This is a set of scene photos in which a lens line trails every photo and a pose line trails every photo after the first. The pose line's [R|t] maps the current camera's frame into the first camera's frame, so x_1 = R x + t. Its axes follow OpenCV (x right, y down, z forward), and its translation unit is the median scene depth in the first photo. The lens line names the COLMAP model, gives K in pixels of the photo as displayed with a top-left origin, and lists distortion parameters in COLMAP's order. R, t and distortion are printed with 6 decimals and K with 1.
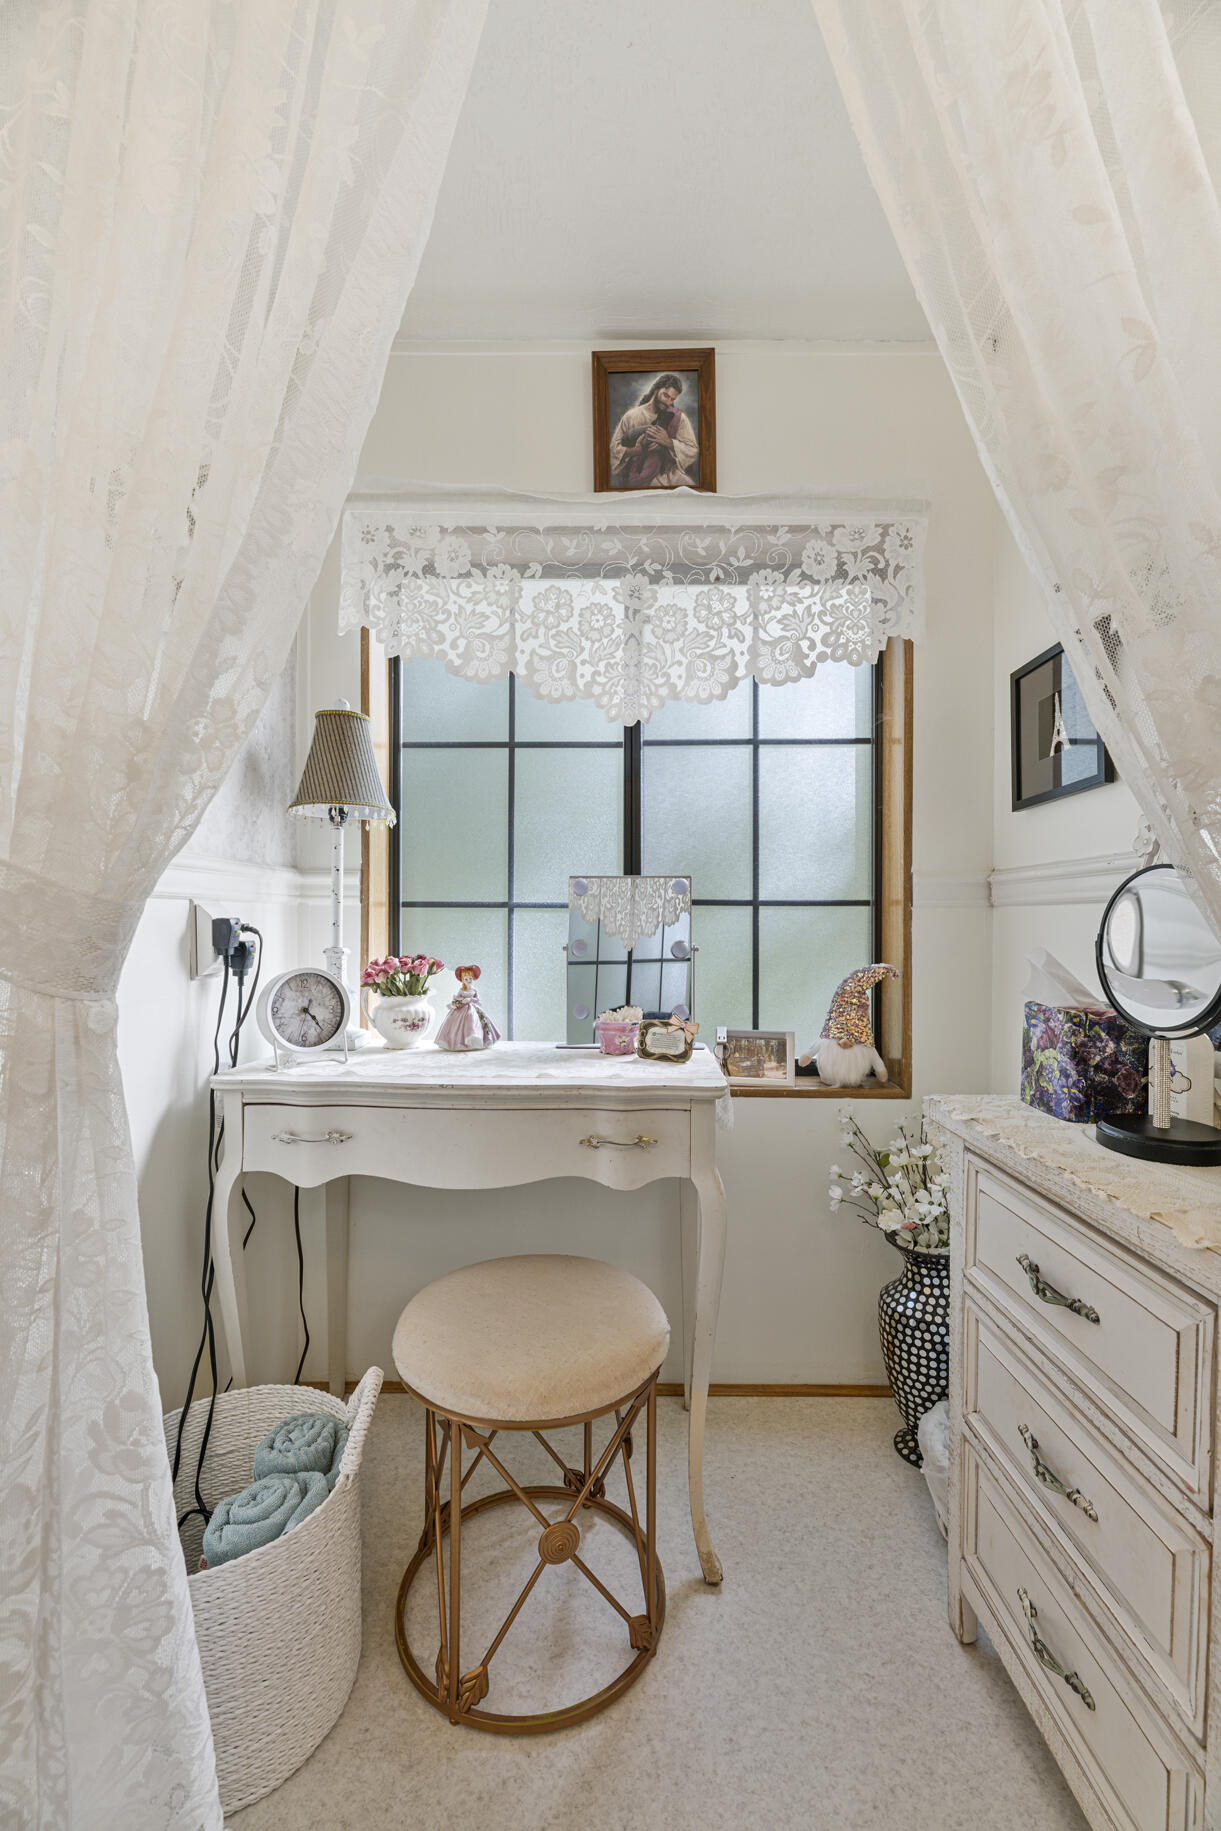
lens RADIAL K [[753.8, 0, 607.9], [0, 753.8, 920.3], [0, 0, 1]] dist [-0.001103, -0.002482]
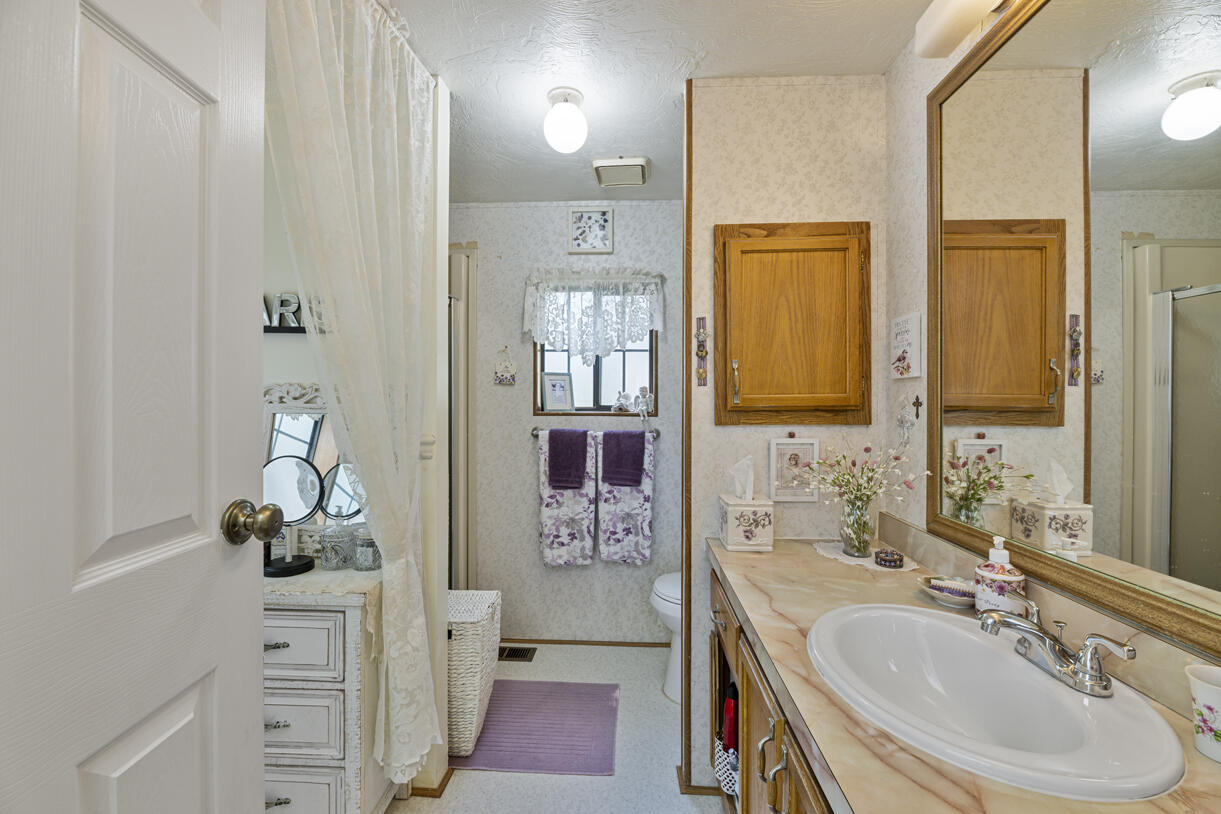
lens RADIAL K [[502.7, 0, 608.7], [0, 502.7, 403.1], [0, 0, 1]] dist [-0.001103, -0.002482]
pose [[0.044005, -0.004547, 0.999021, -1.107550], [-0.000335, 0.999990, 0.004566, -0.323025], [-0.999031, -0.000536, 0.044003, -0.155337]]
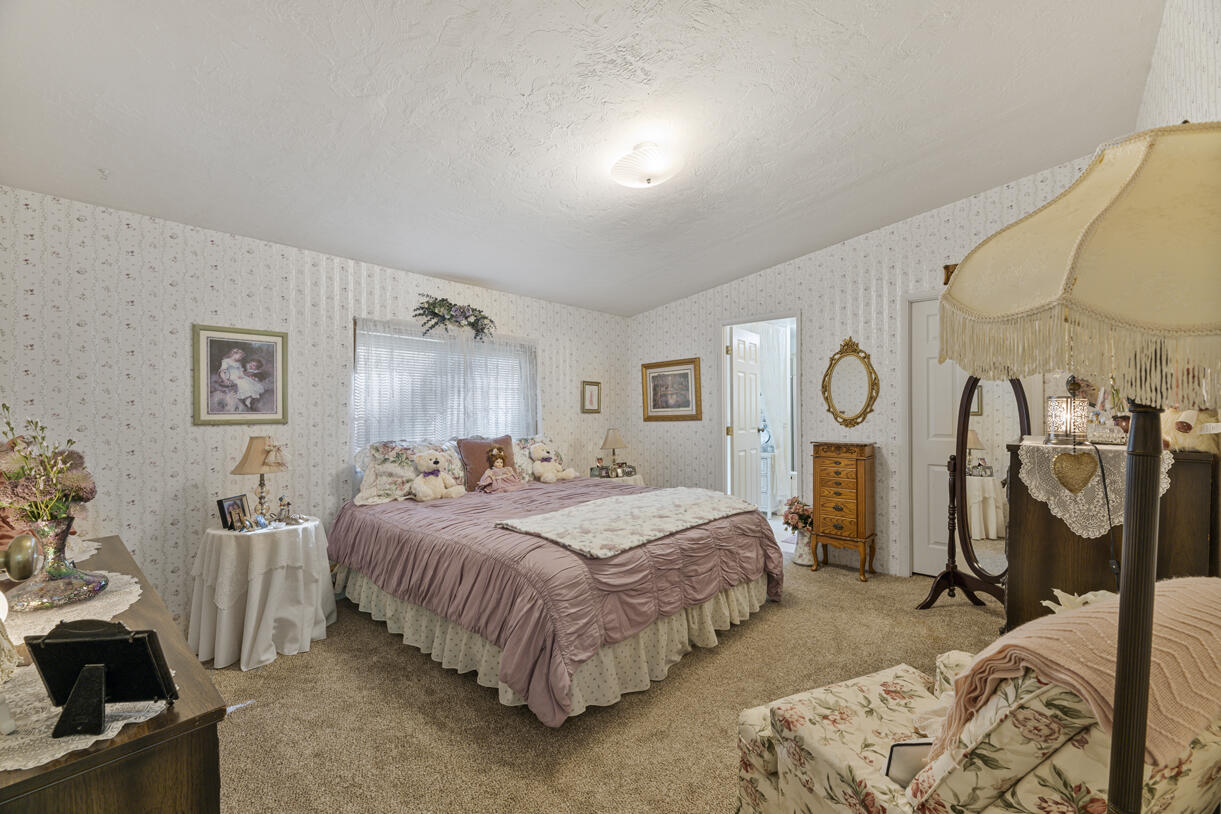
lens RADIAL K [[502.7, 0, 610.8], [0, 502.7, 408.6], [0, 0, 1]] dist [-0.001103, -0.002482]
pose [[0.660085, -0.003145, 0.751185, -7.437179], [0.002395, 0.999995, 0.002082, -0.372367], [-0.751187, 0.000425, 0.660089, -2.718225]]
